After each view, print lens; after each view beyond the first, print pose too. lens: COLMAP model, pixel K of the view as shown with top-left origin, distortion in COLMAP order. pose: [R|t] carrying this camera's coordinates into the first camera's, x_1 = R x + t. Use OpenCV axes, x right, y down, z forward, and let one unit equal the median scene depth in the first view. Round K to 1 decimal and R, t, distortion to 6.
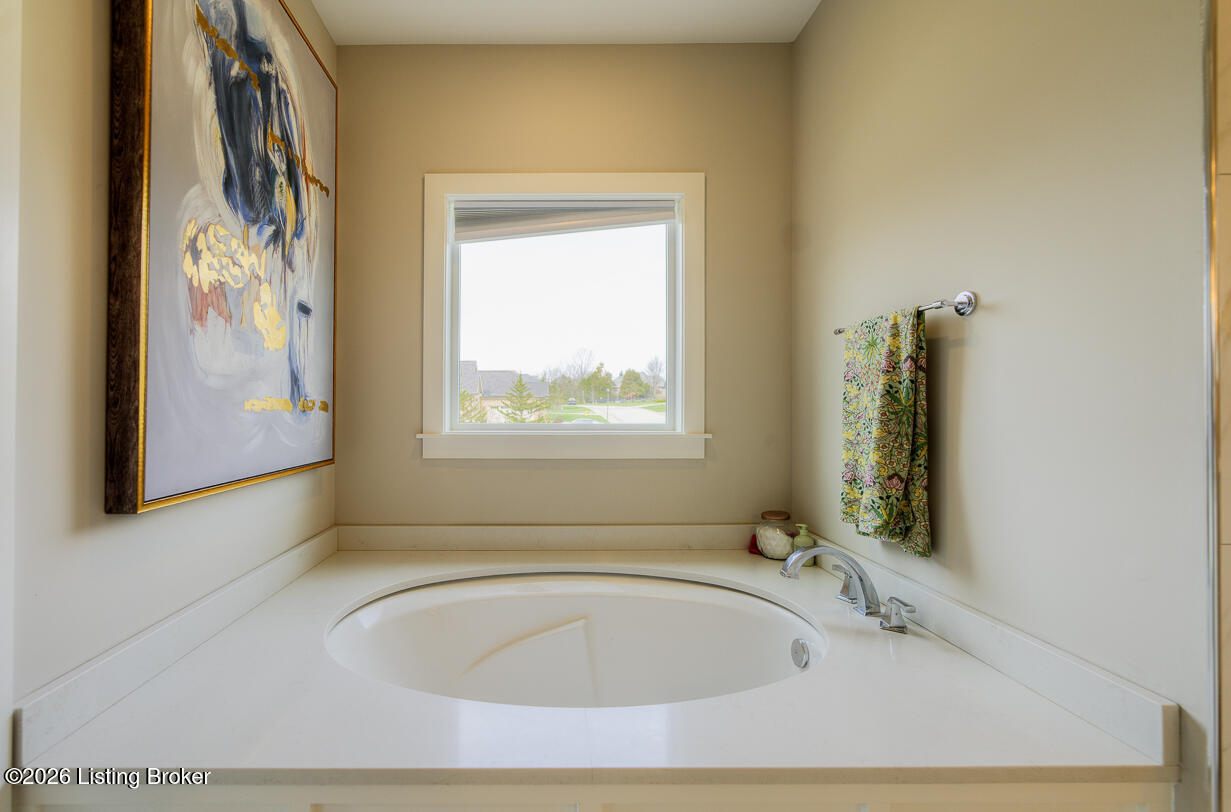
lens RADIAL K [[528.1, 0, 559.4], [0, 528.1, 405.9], [0, 0, 1]] dist [0.011181, 0.000125]
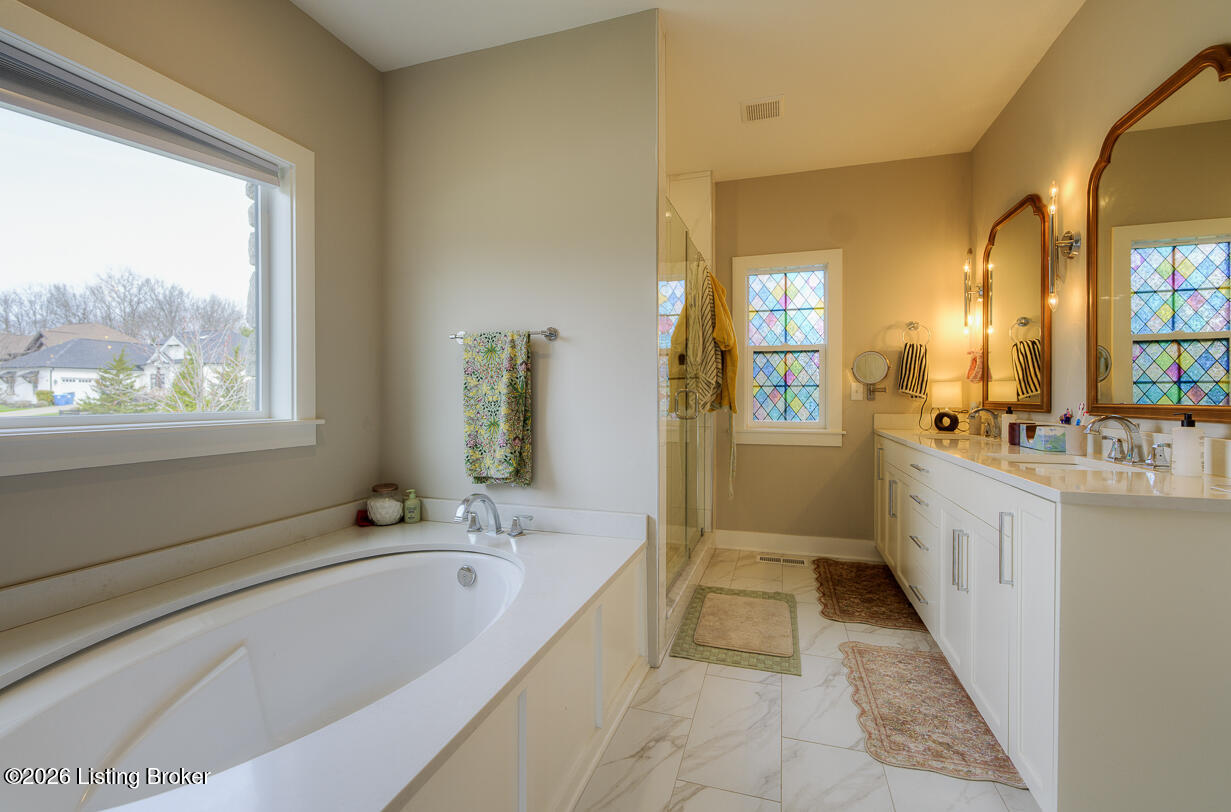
lens RADIAL K [[499.8, 0, 620.2], [0, 499.8, 405.9], [0, 0, 1]] dist [-0.000818, 0.000015]
pose [[0.310275, -0.014033, 0.950543, -0.663706], [-0.007029, 0.999830, 0.017055, 0.011105], [-0.950621, -0.011973, 0.310123, 0.257170]]
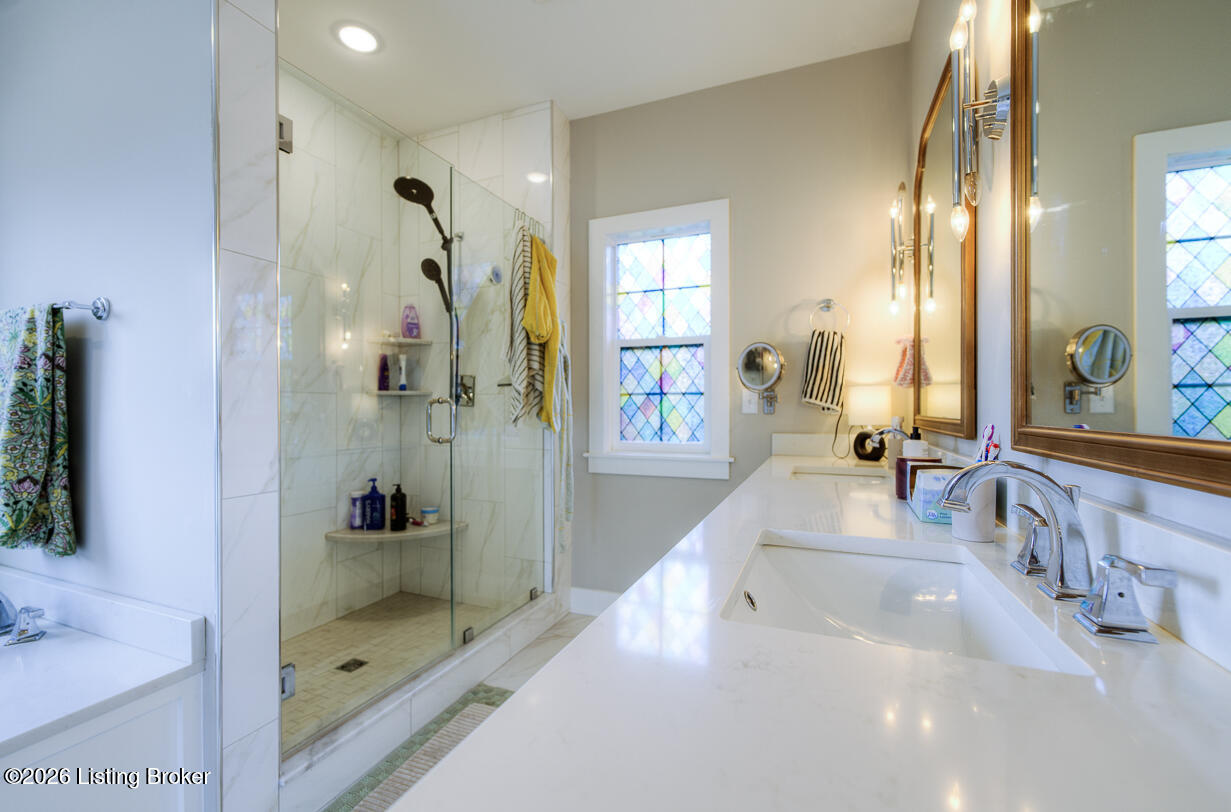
lens RADIAL K [[499.8, 0, 612.8], [0, 499.8, 414.2], [0, 0, 1]] dist [-0.000818, 0.000015]
pose [[0.393440, -0.010570, 0.919290, 0.225769], [-0.006049, 0.999882, 0.014086, -0.002149], [-0.919331, -0.011103, 0.393329, -0.307746]]
